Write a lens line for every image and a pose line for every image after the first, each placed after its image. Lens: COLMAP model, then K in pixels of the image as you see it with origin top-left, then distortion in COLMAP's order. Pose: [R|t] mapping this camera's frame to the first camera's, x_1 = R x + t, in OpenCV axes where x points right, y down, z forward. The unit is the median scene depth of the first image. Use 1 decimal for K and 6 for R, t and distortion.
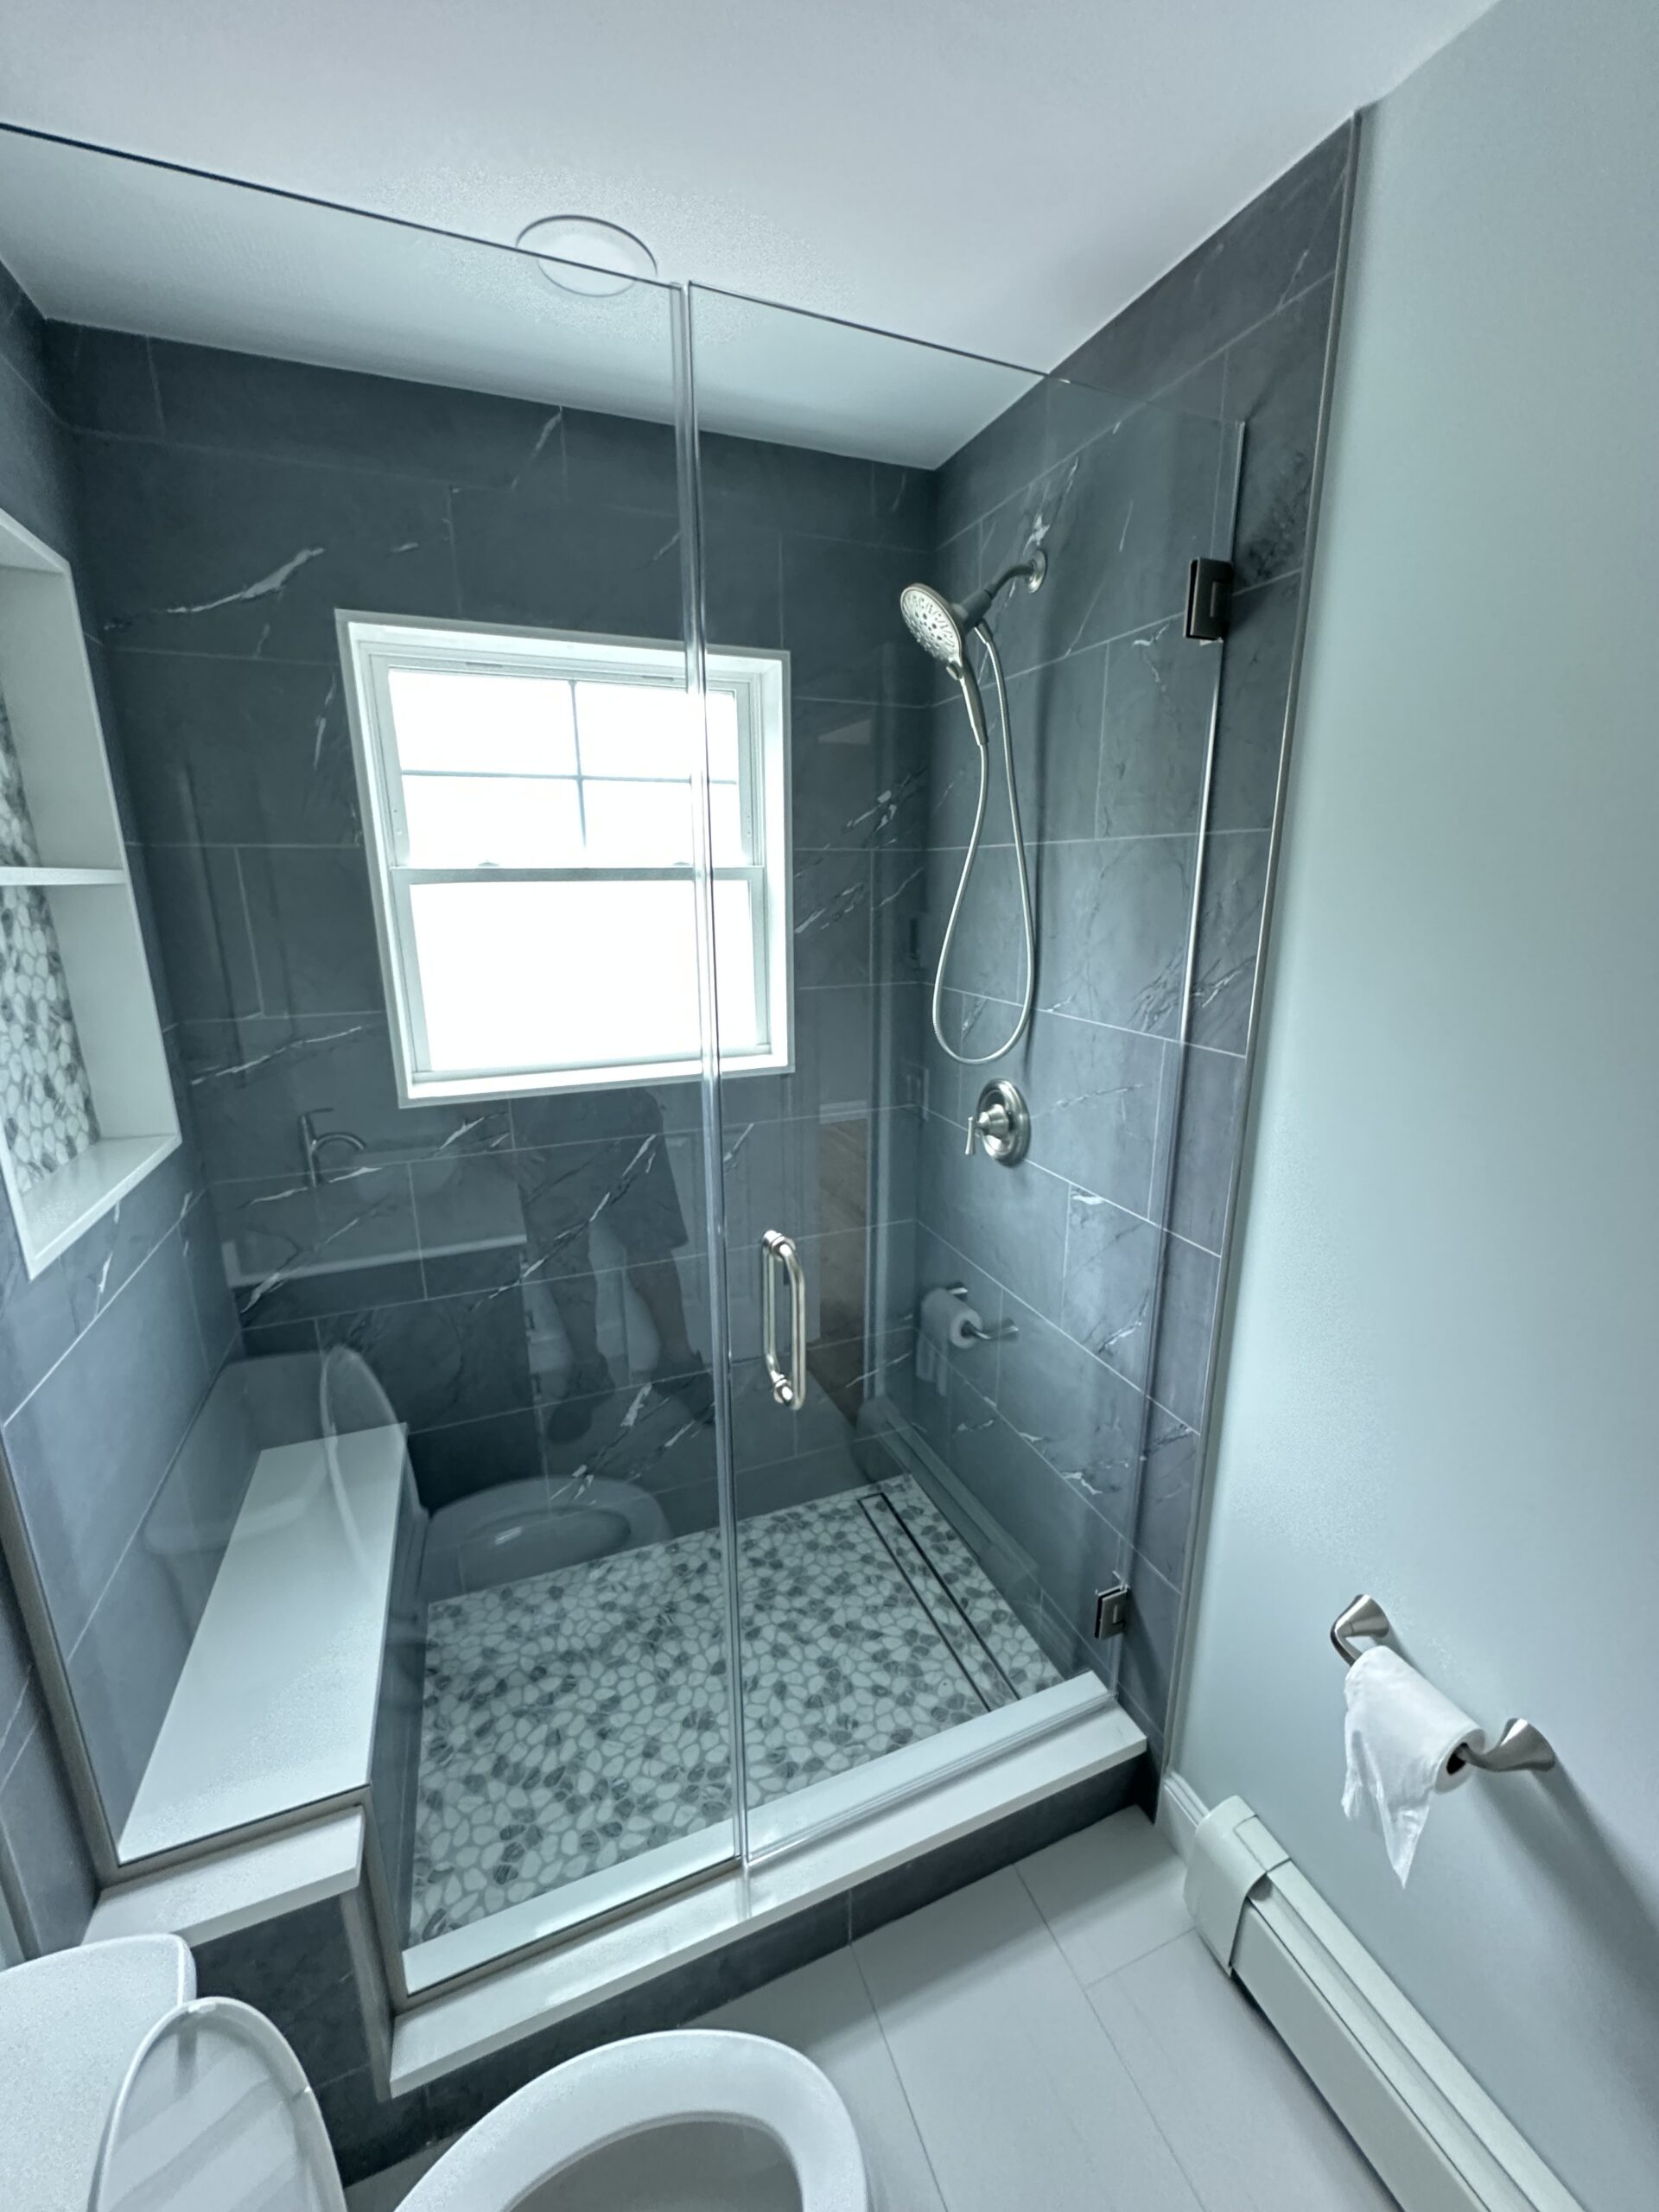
lens RADIAL K [[879.6, 0, 830.2], [0, 879.6, 1100.8], [0, 0, 1]] dist [-0.005438, 0.001294]
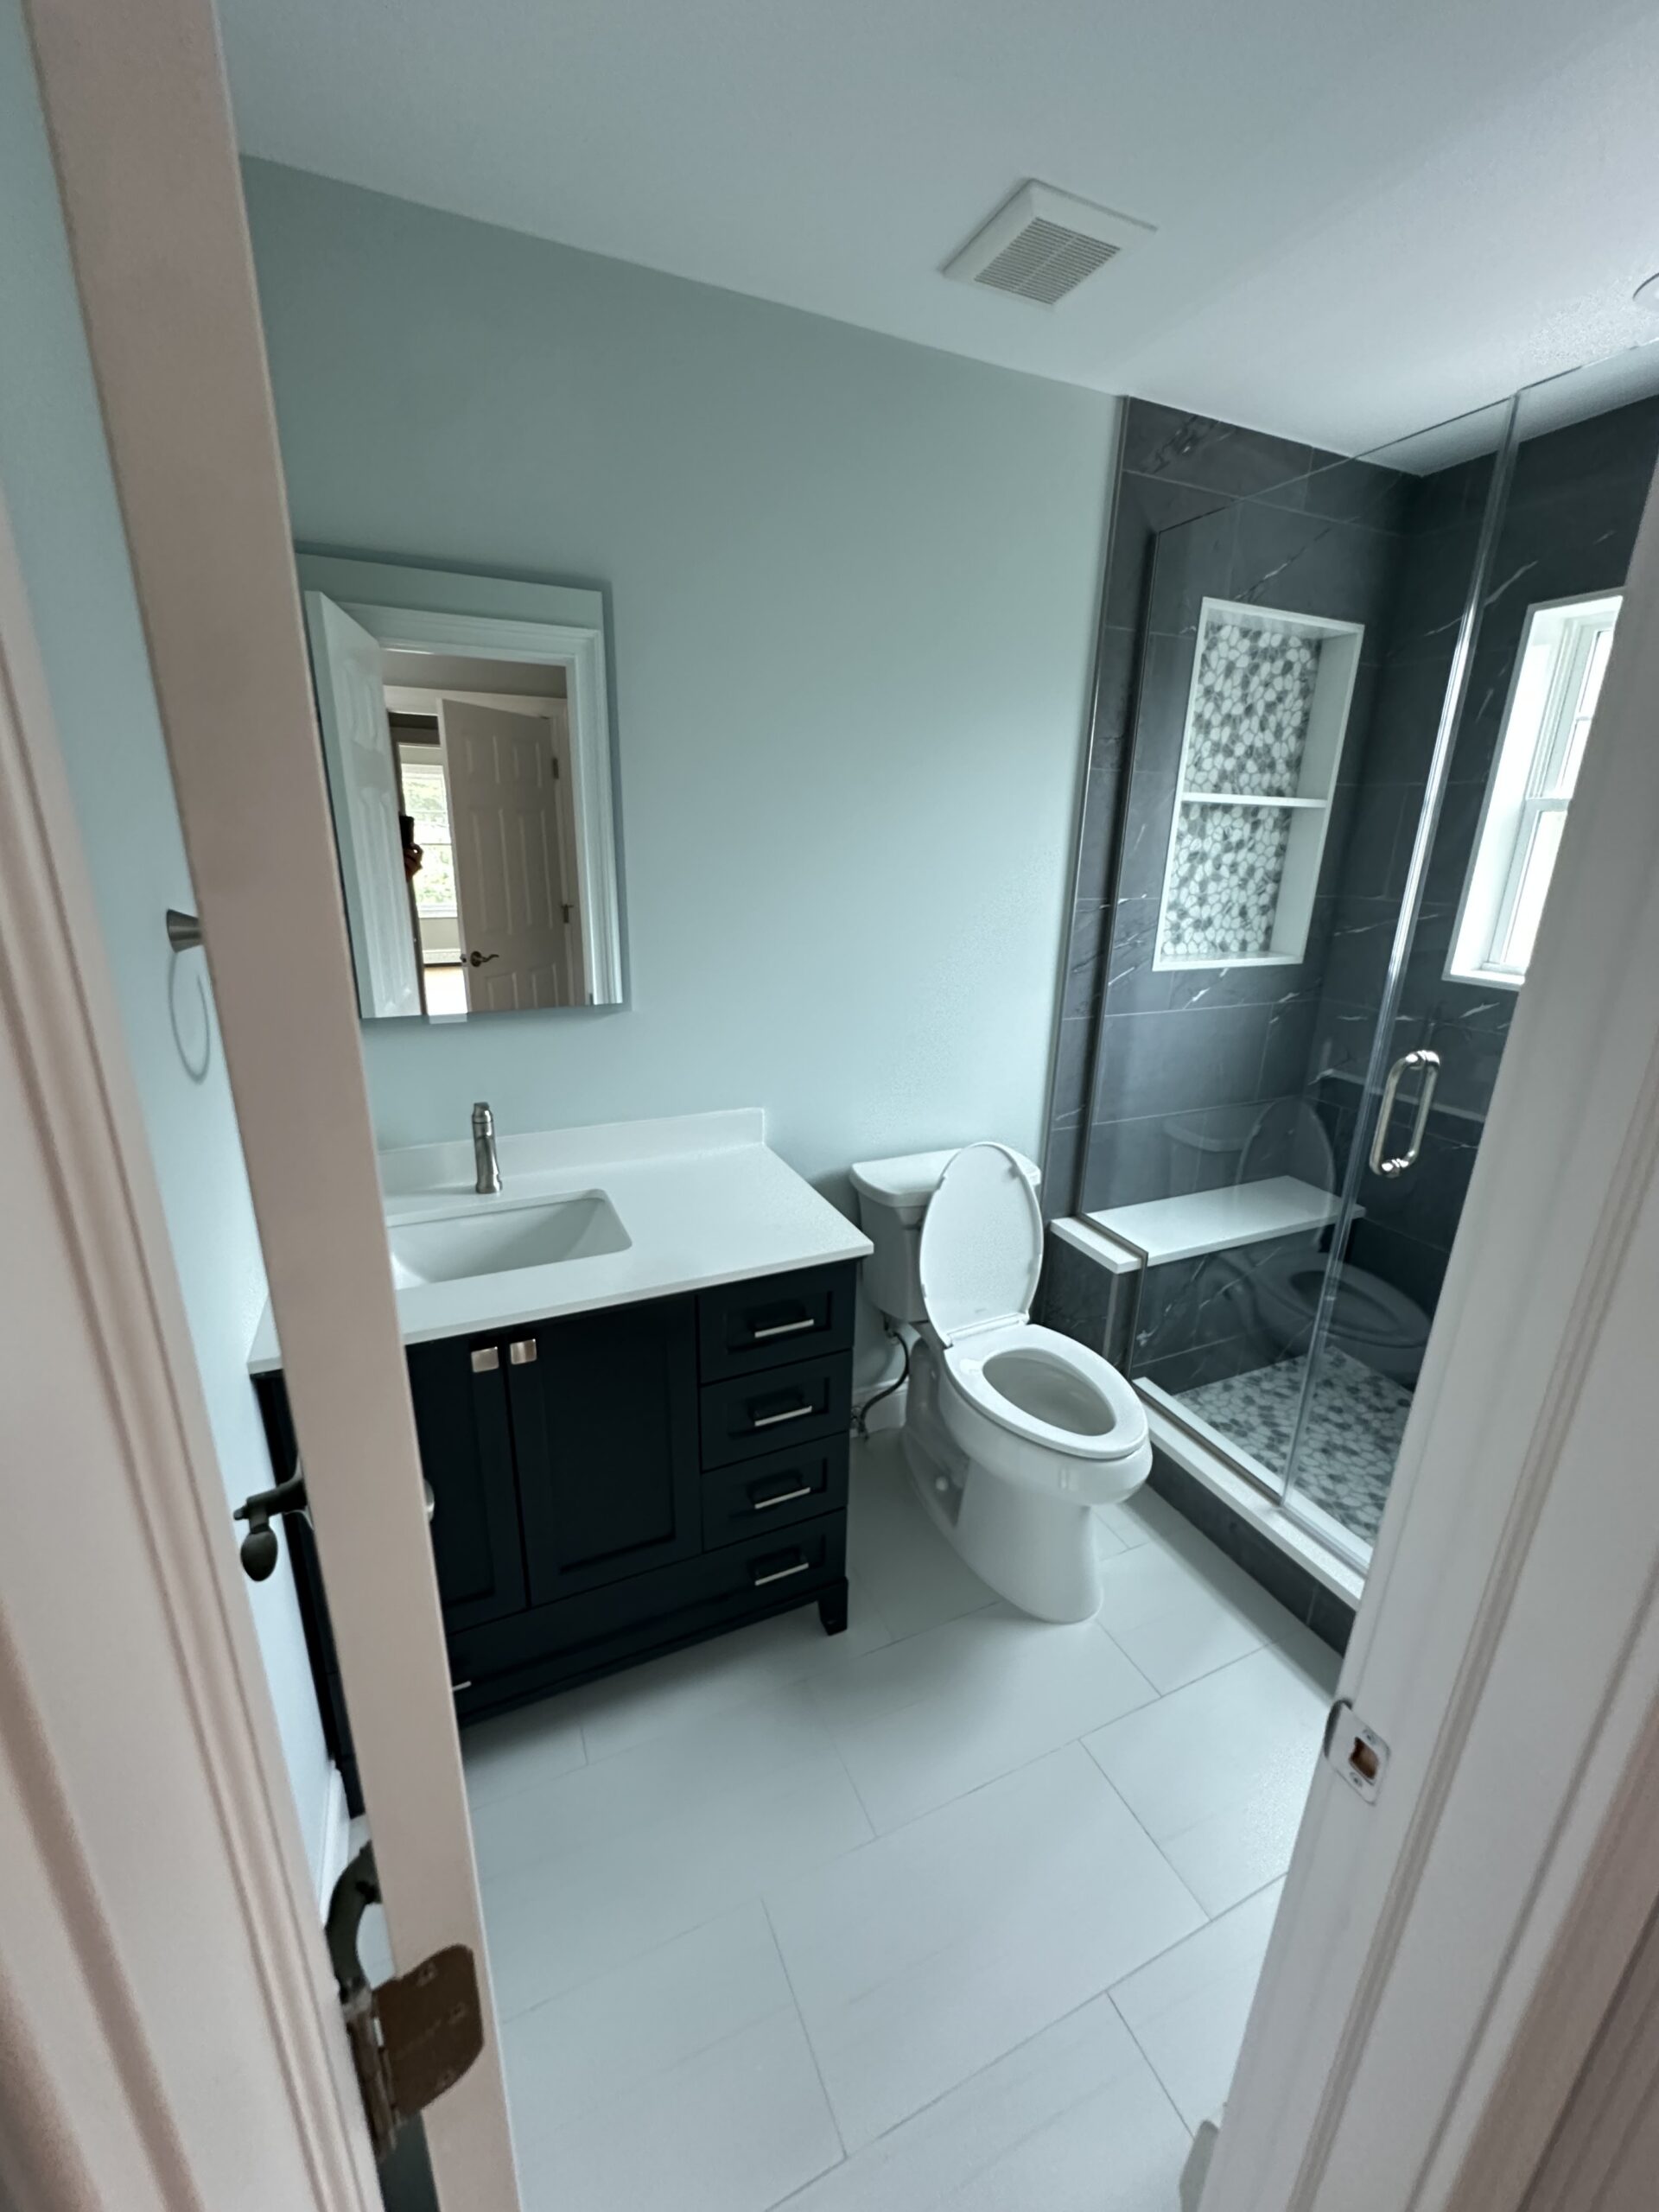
lens RADIAL K [[879.6, 0, 828.2], [0, 879.6, 1106.6], [0, 0, 1]] dist [-0.005438, 0.001294]
pose [[0.046305, 0.305709, -0.950999, 0.899474], [-0.270931, 0.920178, 0.282609, 0.069120], [0.961484, 0.244569, 0.125435, -0.032562]]
